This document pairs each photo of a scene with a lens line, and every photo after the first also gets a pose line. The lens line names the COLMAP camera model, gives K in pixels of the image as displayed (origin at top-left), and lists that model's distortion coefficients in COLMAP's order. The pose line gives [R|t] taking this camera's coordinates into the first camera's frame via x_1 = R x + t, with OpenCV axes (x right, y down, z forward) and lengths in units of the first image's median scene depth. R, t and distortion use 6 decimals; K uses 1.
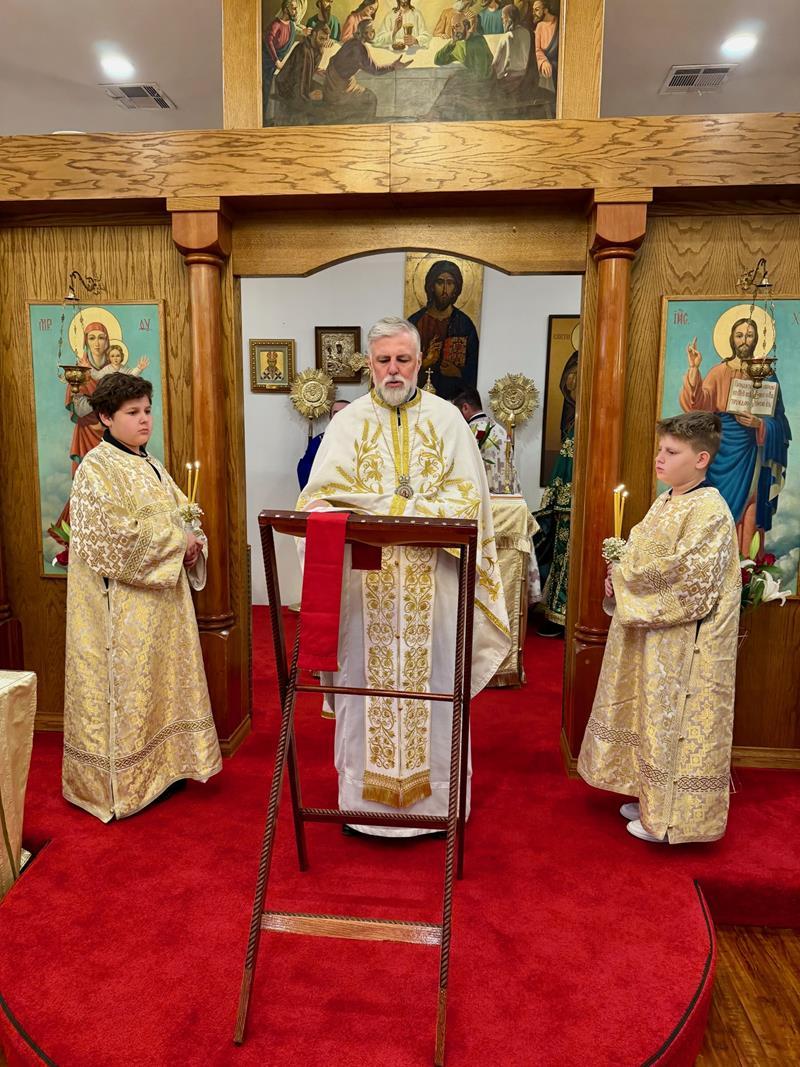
lens RADIAL K [[749.5, 0, 396.0], [0, 749.5, 532.8], [0, 0, 1]] dist [0.040599, -0.050406]
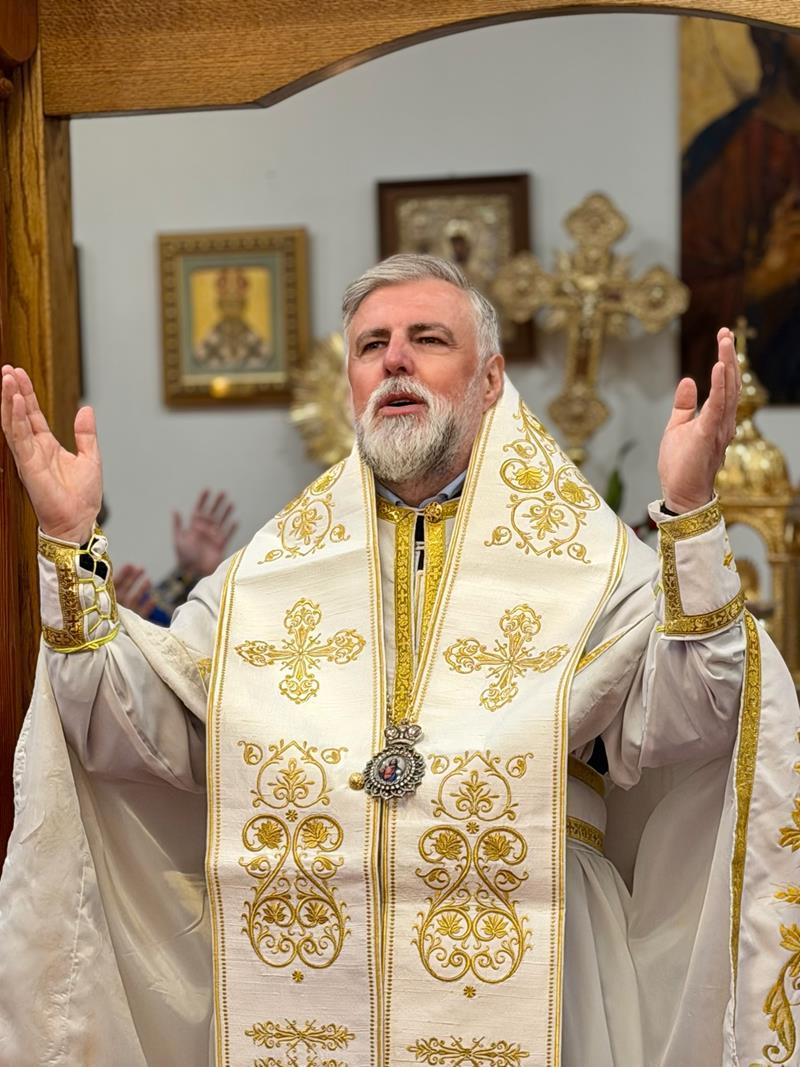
lens RADIAL K [[2957.0, 0, 400.0], [0, 2957.0, 533.5], [0, 0, 1]] dist [0.007624, -0.326930]
pose [[0.989668, -0.035265, -0.138974, 0.108192], [0.019855, 0.993650, -0.110753, -0.022433], [0.141997, 0.106849, 0.984083, -0.210609]]
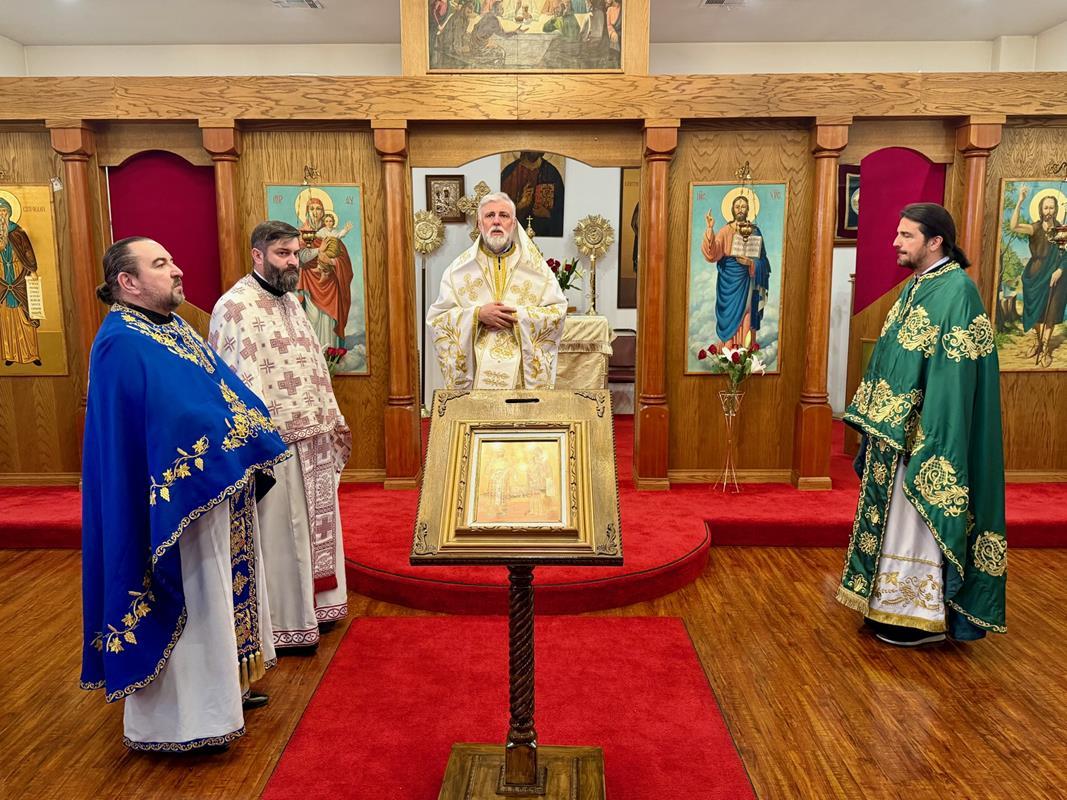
lens RADIAL K [[908.6, 0, 531.3], [0, 908.6, 403.0], [0, 0, 1]] dist [0.186766, -0.398027]
pose [[0.995412, -0.028314, 0.091392, -0.163958], [0.025252, 0.999086, 0.034488, 0.072068], [-0.092285, -0.032022, 0.995218, -0.891868]]
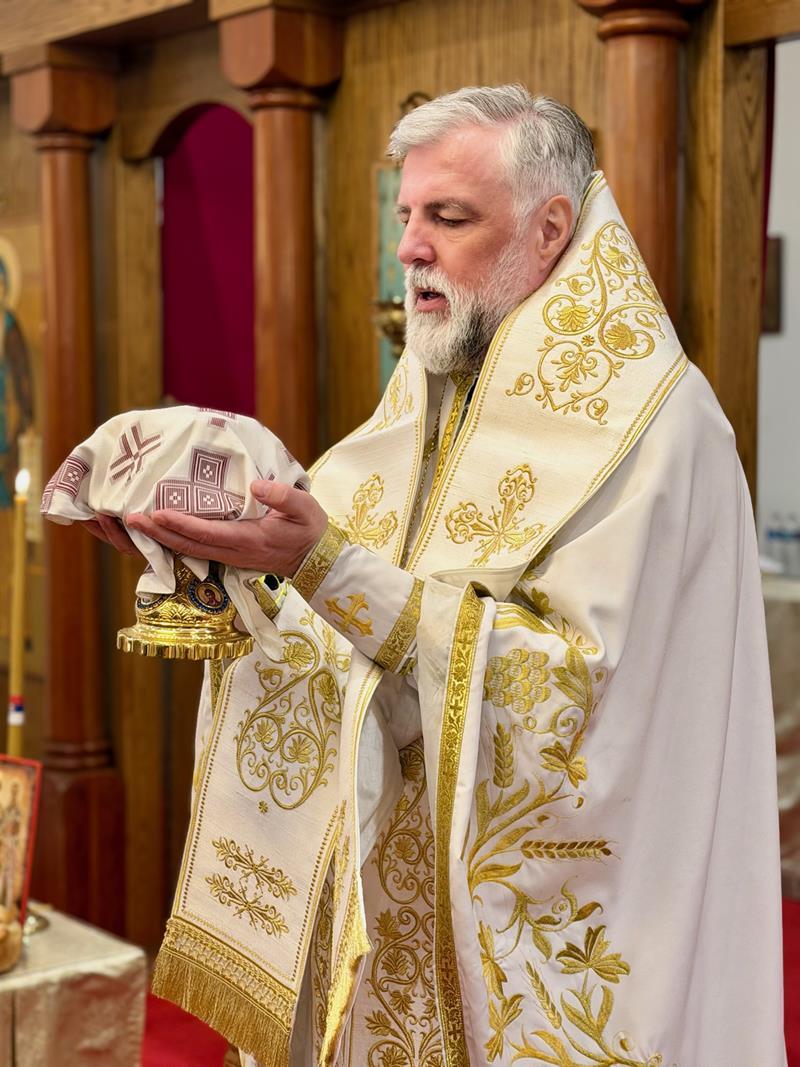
lens RADIAL K [[1942.1, 0, 400.0], [0, 1942.1, 533.5], [0, 0, 1]] dist [0.157707, -0.027927]
pose [[0.702805, 0.036865, -0.710427, 0.425244], [-0.078509, 0.996576, -0.025953, -0.050096], [0.707038, 0.074015, 0.703292, 0.183328]]
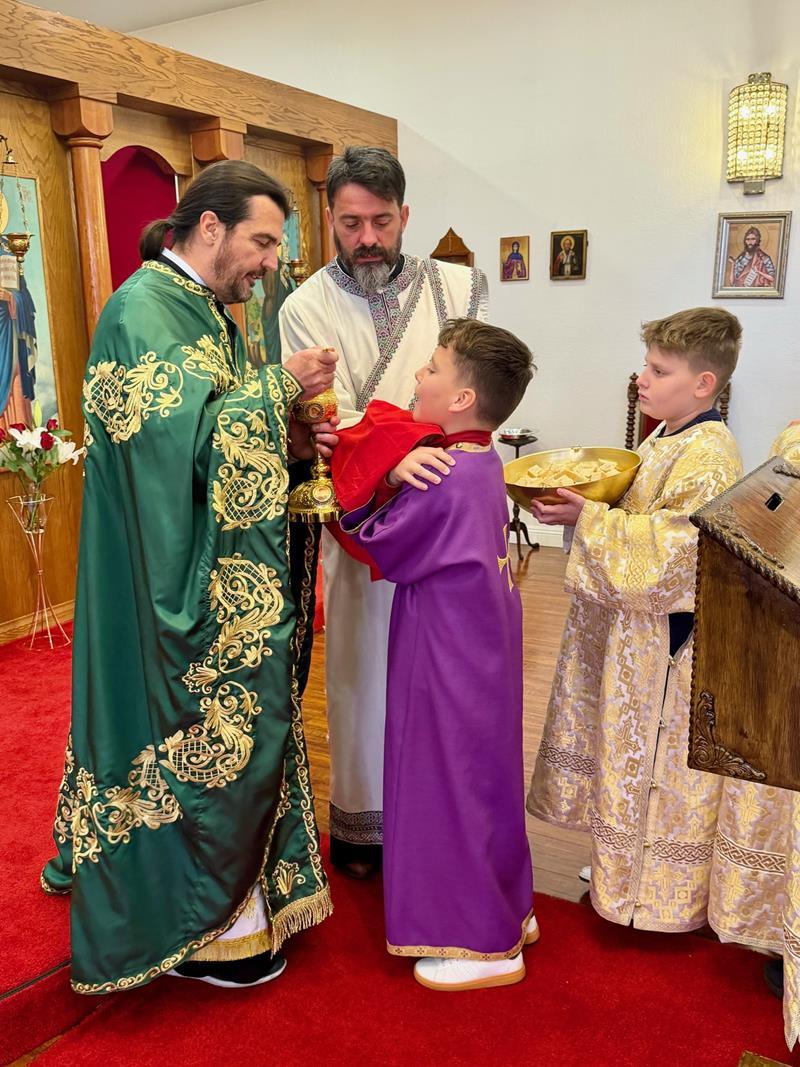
lens RADIAL K [[989.8, 0, 400.0], [0, 989.8, 533.5], [0, 0, 1]] dist [0.001304, -0.001931]
pose [[0.407911, -0.216093, 0.887081, -0.573115], [0.141455, 0.974814, 0.172419, 0.013215], [-0.901997, 0.055150, 0.428205, -0.045244]]
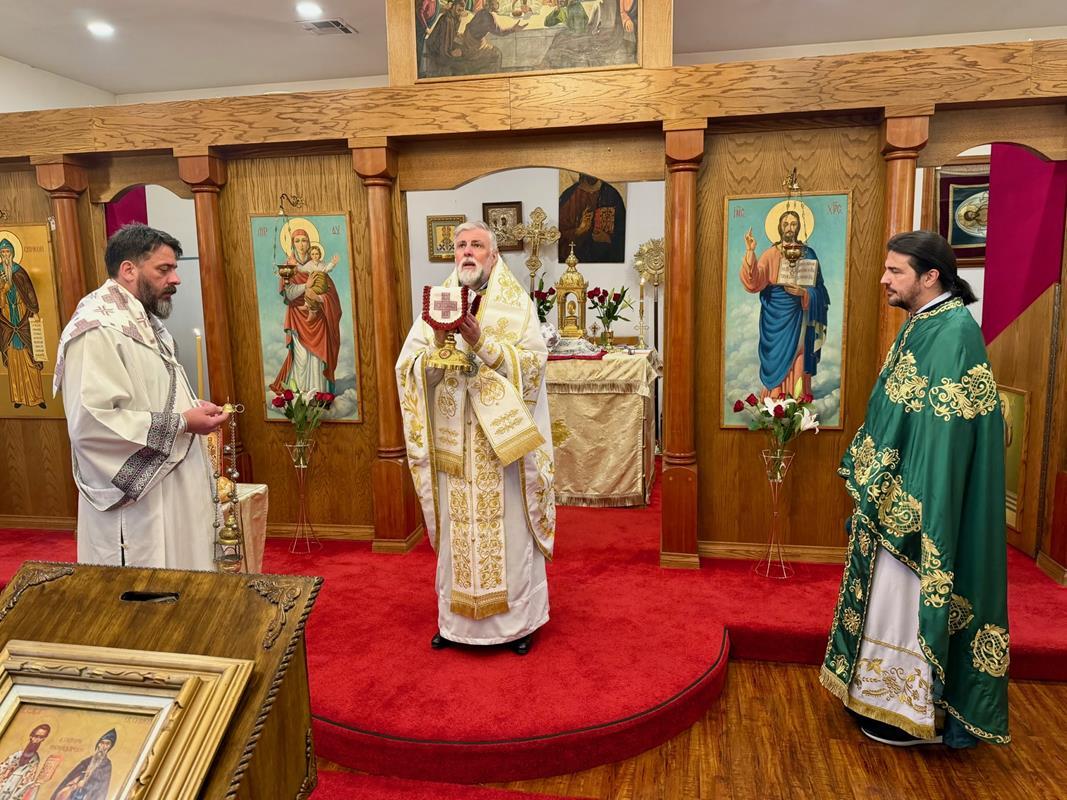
lens RADIAL K [[783.0, 0, 532.9], [0, 783.0, 397.4], [0, 0, 1]] dist [0.117921, -0.206145]
pose [[0.995671, -0.017893, -0.091209, 0.142702], [0.020033, 0.999544, 0.022601, -0.006059], [0.090763, -0.024331, 0.995575, -0.386030]]
